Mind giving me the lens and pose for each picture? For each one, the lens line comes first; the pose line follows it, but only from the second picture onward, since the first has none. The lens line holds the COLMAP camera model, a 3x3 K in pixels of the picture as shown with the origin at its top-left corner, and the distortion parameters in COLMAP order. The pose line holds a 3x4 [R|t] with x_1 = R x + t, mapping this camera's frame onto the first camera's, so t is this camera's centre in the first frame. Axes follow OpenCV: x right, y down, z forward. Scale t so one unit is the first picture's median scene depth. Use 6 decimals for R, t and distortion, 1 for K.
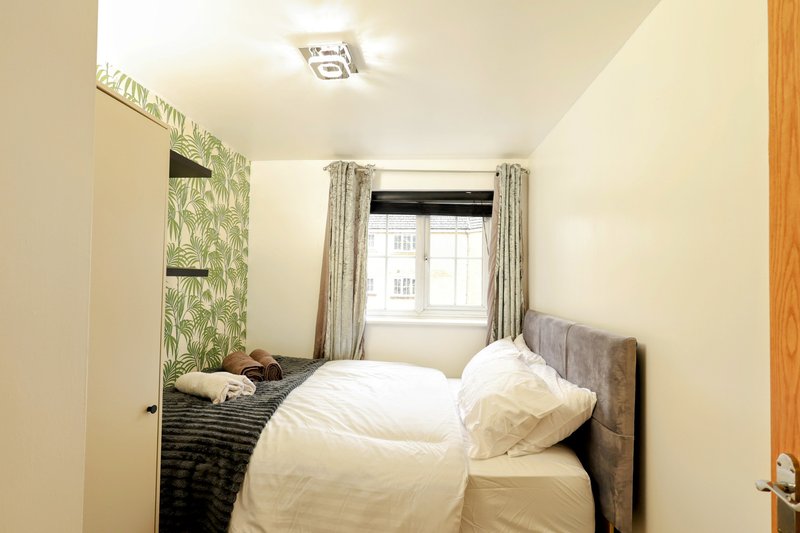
lens RADIAL K [[398.9, 0, 373.3], [0, 398.9, 267.3], [0, 0, 1]] dist [0.001563, 0.000480]
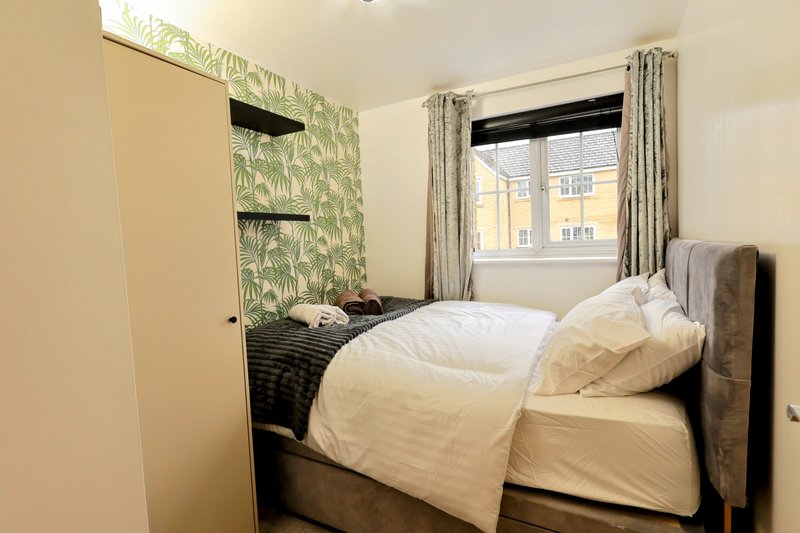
lens RADIAL K [[398.9, 0, 373.3], [0, 398.9, 267.3], [0, 0, 1]] dist [0.001563, 0.000480]
pose [[0.905579, -0.024419, -0.423474, 0.204394], [0.064851, 0.994575, 0.081329, 0.067978], [0.419191, -0.101112, 0.902250, 0.047230]]
